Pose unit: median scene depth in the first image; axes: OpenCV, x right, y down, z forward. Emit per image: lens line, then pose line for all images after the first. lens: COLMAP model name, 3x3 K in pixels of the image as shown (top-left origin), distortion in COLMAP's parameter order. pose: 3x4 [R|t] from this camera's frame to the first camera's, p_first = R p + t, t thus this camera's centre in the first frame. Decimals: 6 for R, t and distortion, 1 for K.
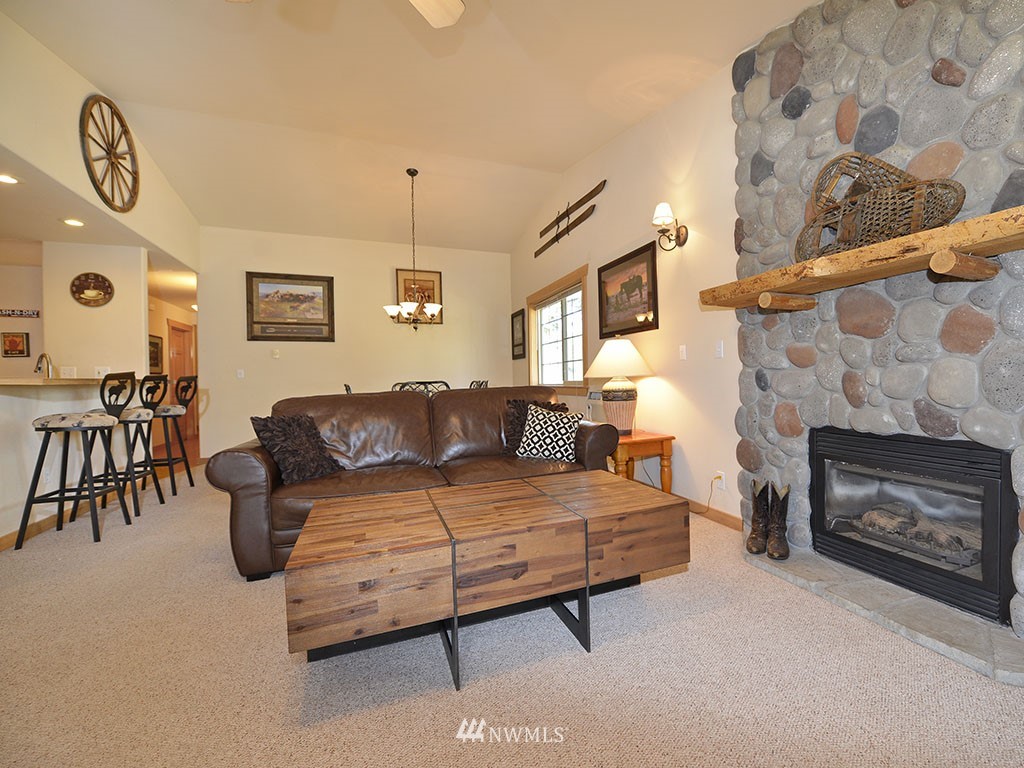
lens RADIAL K [[434.3, 0, 558.2], [0, 434.3, 383.3], [0, 0, 1]] dist [-0.021739, -0.001214]
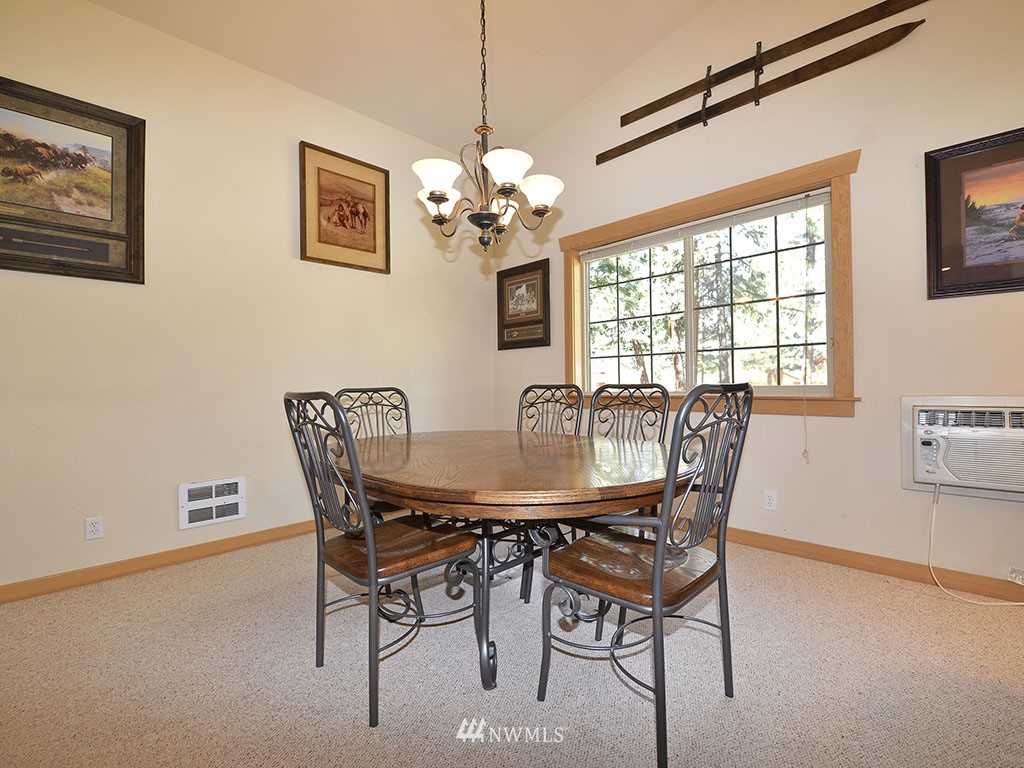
lens RADIAL K [[460.3, 0, 532.3], [0, 460.3, 381.8], [0, 0, 1]] dist [-0.016032, -0.000812]
pose [[0.927095, 0.008657, 0.374726, -0.506848], [-0.001518, 0.999812, -0.019344, 0.001105], [-0.374823, 0.017365, 0.926934, 0.713357]]
